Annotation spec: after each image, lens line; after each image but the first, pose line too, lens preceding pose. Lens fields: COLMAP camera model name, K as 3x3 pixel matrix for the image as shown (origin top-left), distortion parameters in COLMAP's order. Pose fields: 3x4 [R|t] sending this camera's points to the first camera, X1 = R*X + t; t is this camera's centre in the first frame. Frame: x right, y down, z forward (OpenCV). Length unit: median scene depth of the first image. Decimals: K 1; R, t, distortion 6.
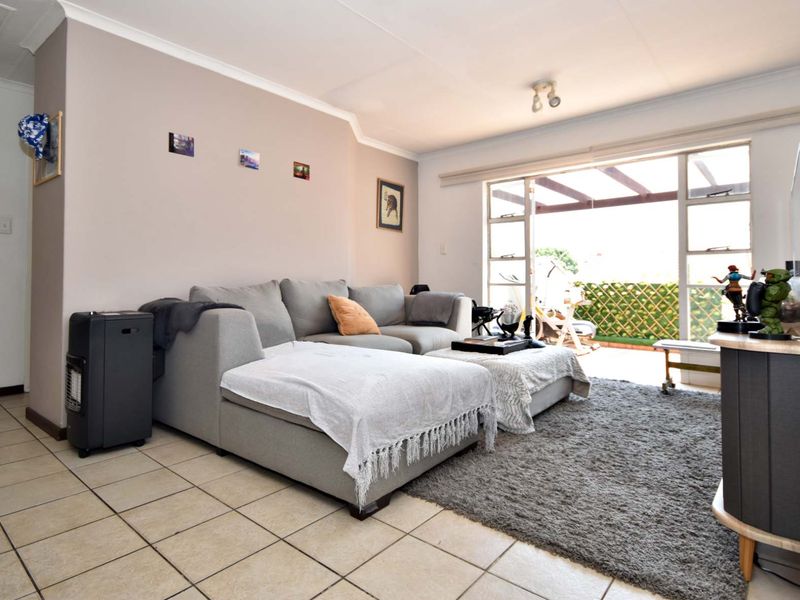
lens RADIAL K [[451.2, 0, 386.6], [0, 451.2, 275.8], [0, 0, 1]] dist [0.002664, 0.004639]
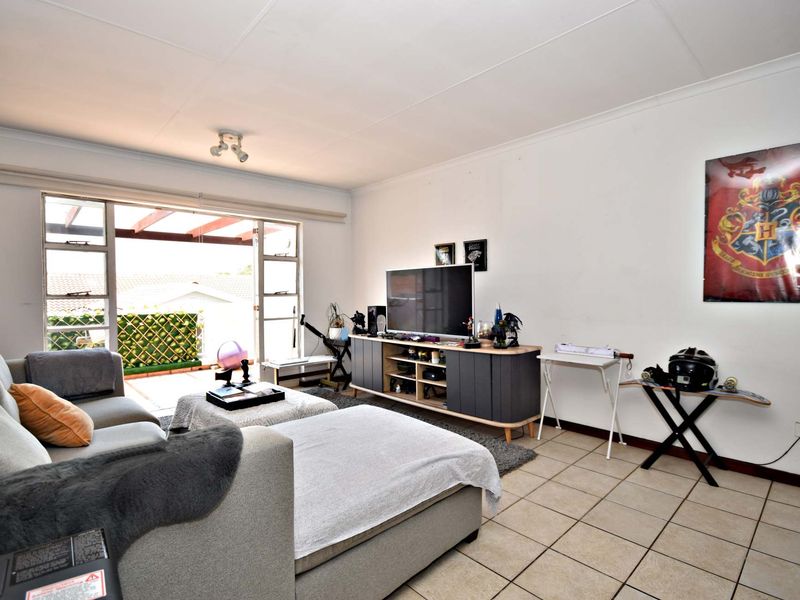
lens RADIAL K [[399.5, 0, 402.8], [0, 399.5, 315.0], [0, 0, 1]] dist [-0.045690, -0.000471]
pose [[0.102208, -0.048646, 0.993573, -0.621577], [0.000047, 0.998804, 0.048897, -0.064702], [-0.994763, -0.004951, 0.102088, 0.613473]]
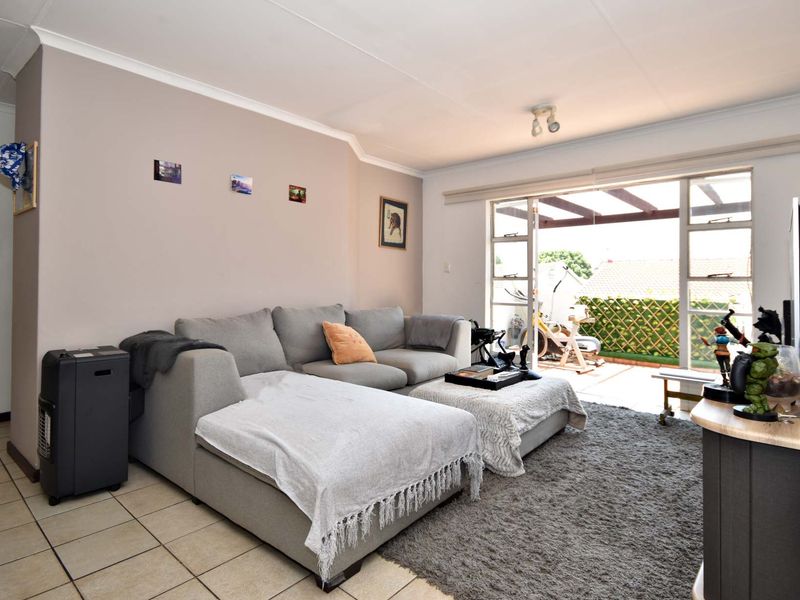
lens RADIAL K [[442.0, 0, 404.7], [0, 442.0, 281.7], [0, 0, 1]] dist [0.008185, -0.002890]
pose [[0.999983, 0.005372, 0.002451, 0.056467], [-0.005396, 0.999934, 0.010172, -0.067956], [-0.002396, -0.010185, 0.999945, 0.042643]]
